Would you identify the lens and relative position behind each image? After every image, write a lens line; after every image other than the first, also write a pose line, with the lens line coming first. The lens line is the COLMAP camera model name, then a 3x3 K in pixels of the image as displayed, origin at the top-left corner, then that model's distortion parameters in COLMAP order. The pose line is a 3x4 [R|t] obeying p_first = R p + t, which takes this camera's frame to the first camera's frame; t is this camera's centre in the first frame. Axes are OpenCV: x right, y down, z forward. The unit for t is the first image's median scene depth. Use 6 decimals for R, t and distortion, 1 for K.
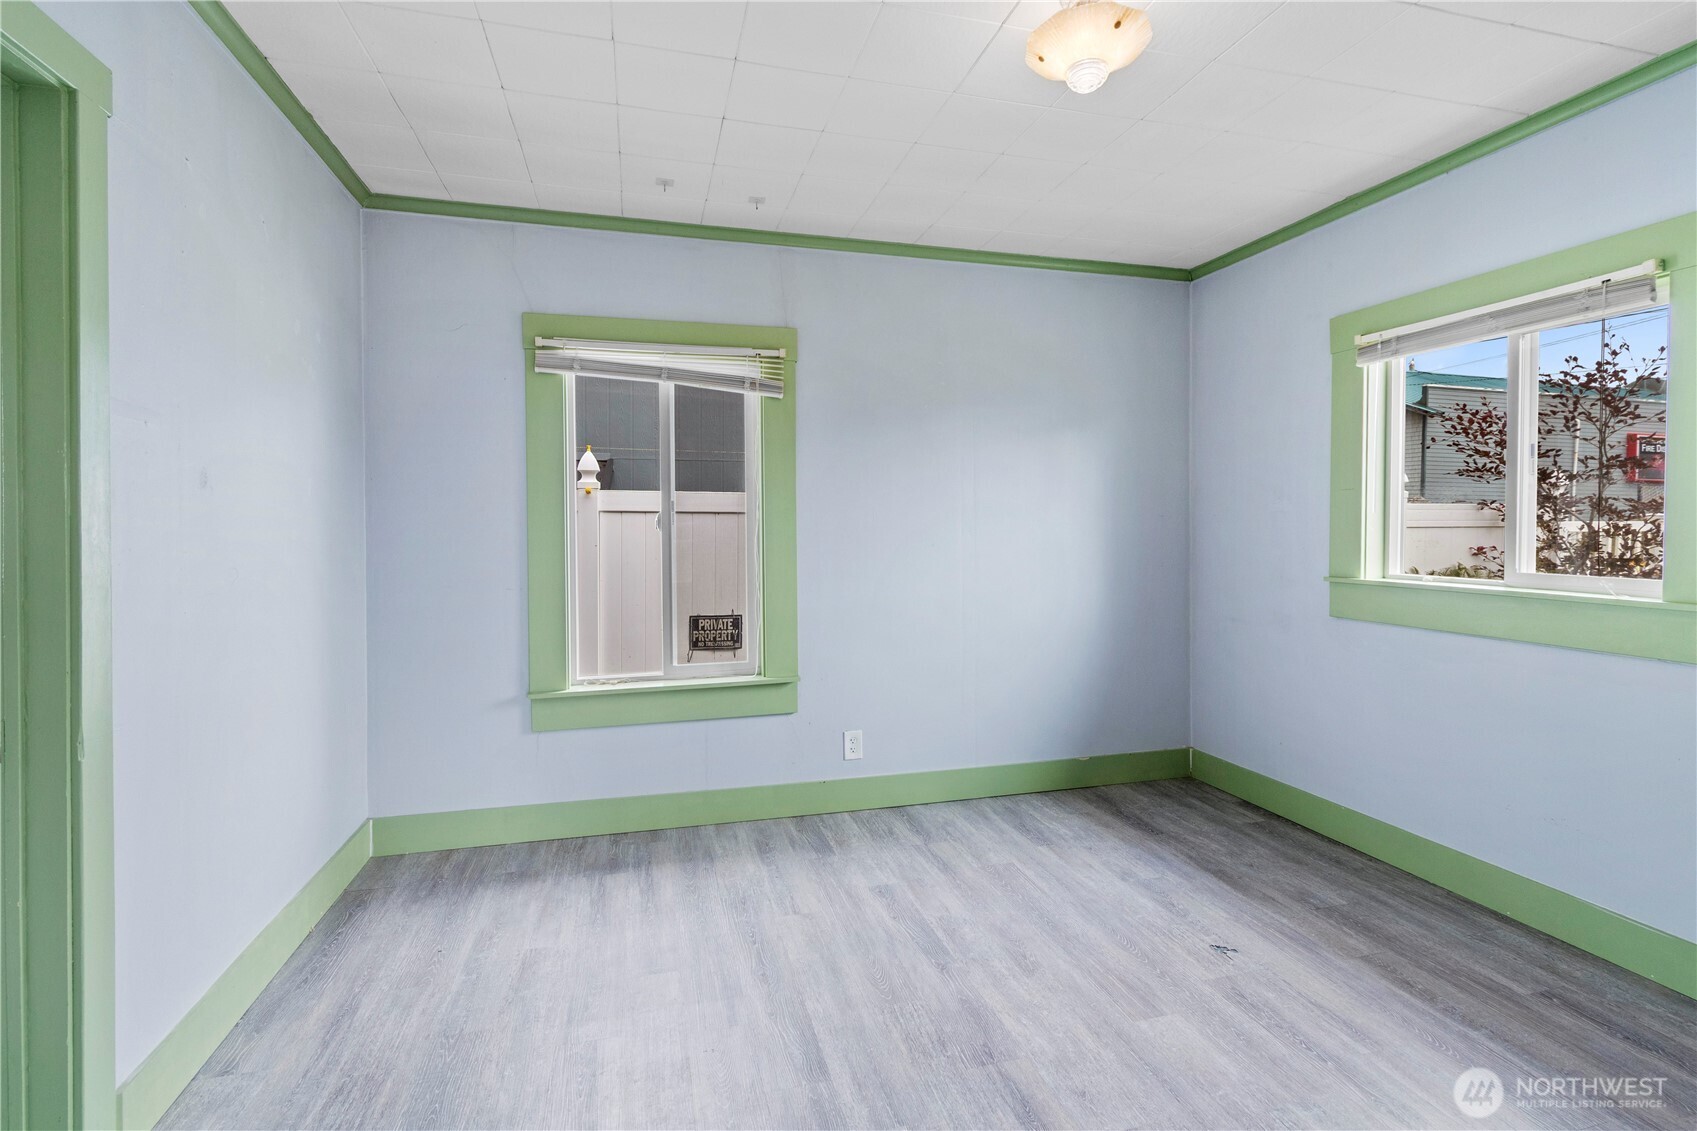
lens RADIAL K [[770.1, 0, 834.8], [0, 770.1, 537.9], [0, 0, 1]] dist [0.000294, -0.000597]
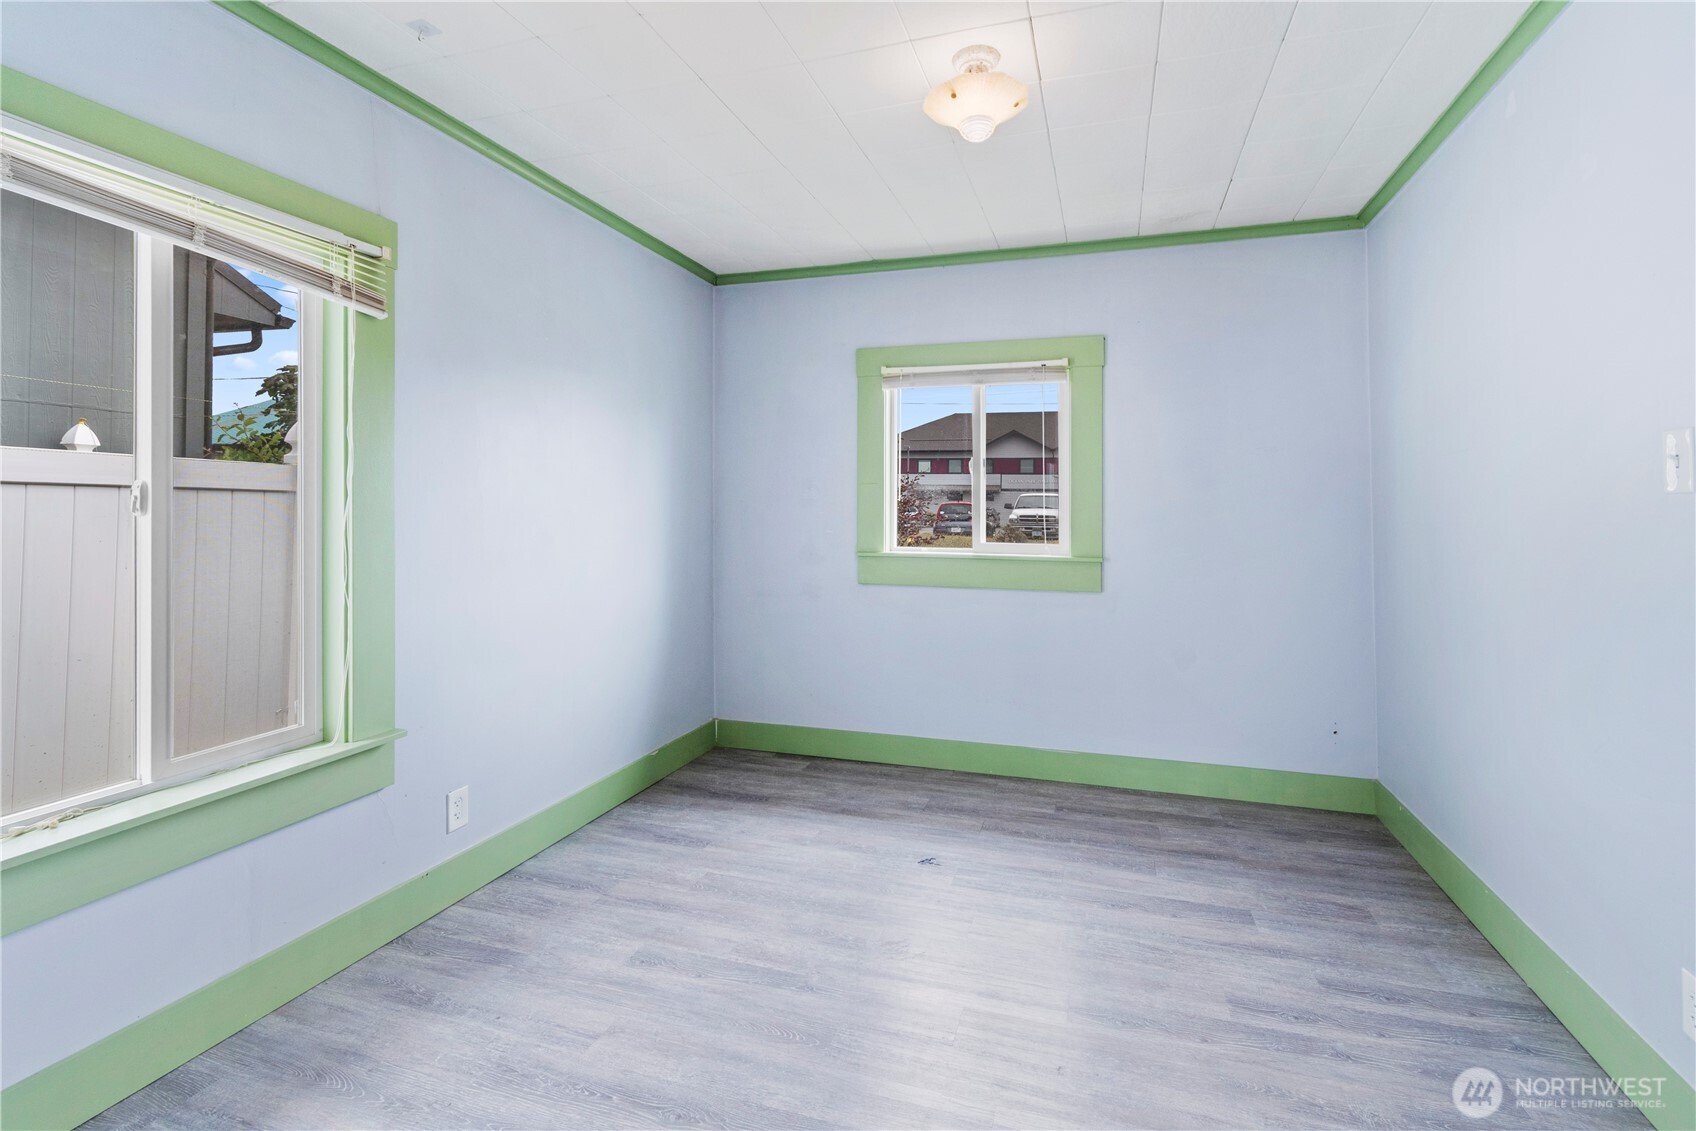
lens RADIAL K [[799.0, 0, 833.1], [0, 799.0, 496.1], [0, 0, 1]] dist [0.001093, -0.000050]
pose [[0.544136, 0.020189, 0.838754, -0.483028], [0.006840, 0.999570, -0.028498, -0.004174], [-0.838969, 0.021243, 0.543764, 0.321889]]
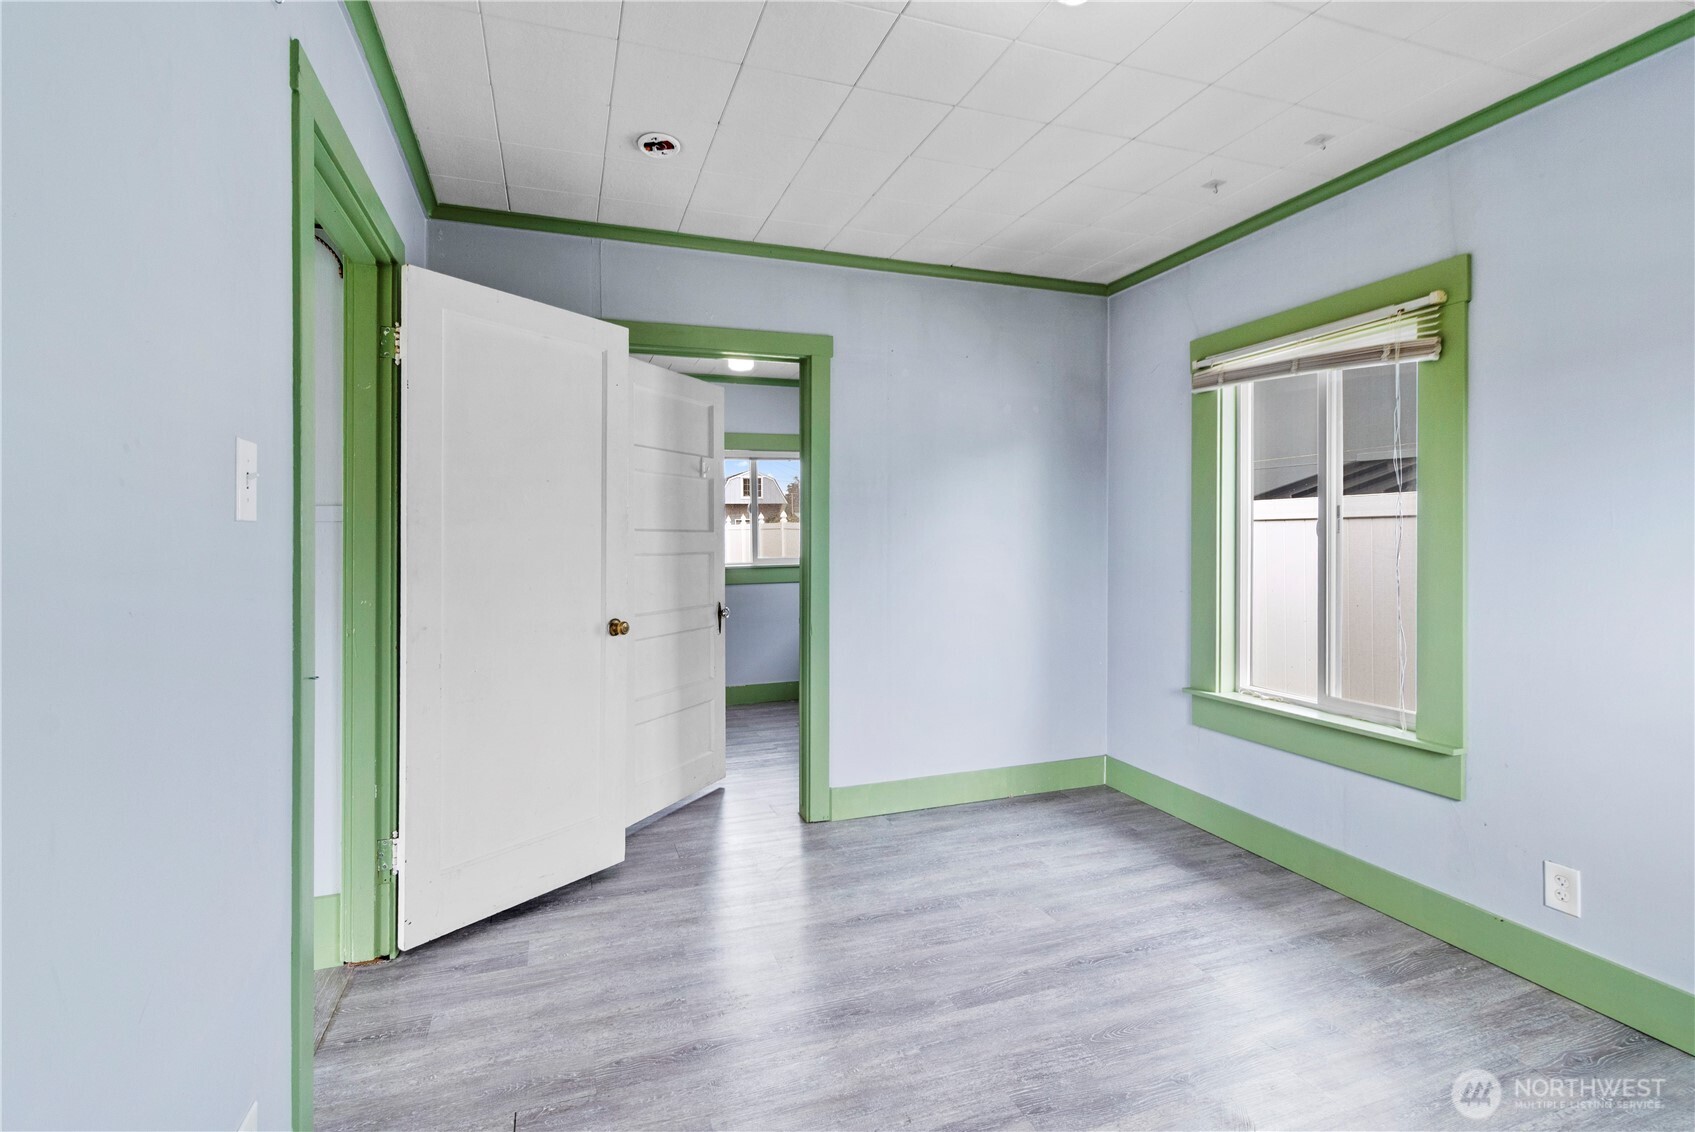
lens RADIAL K [[769.2, 0, 833.8], [0, 769.2, 538.5], [0, 0, 1]] dist [0.000294, -0.000597]
pose [[0.089388, 0.006070, -0.995978, 0.666491], [-0.011232, 0.999924, 0.005086, -0.010446], [0.995934, 0.010732, 0.089450, 0.407845]]
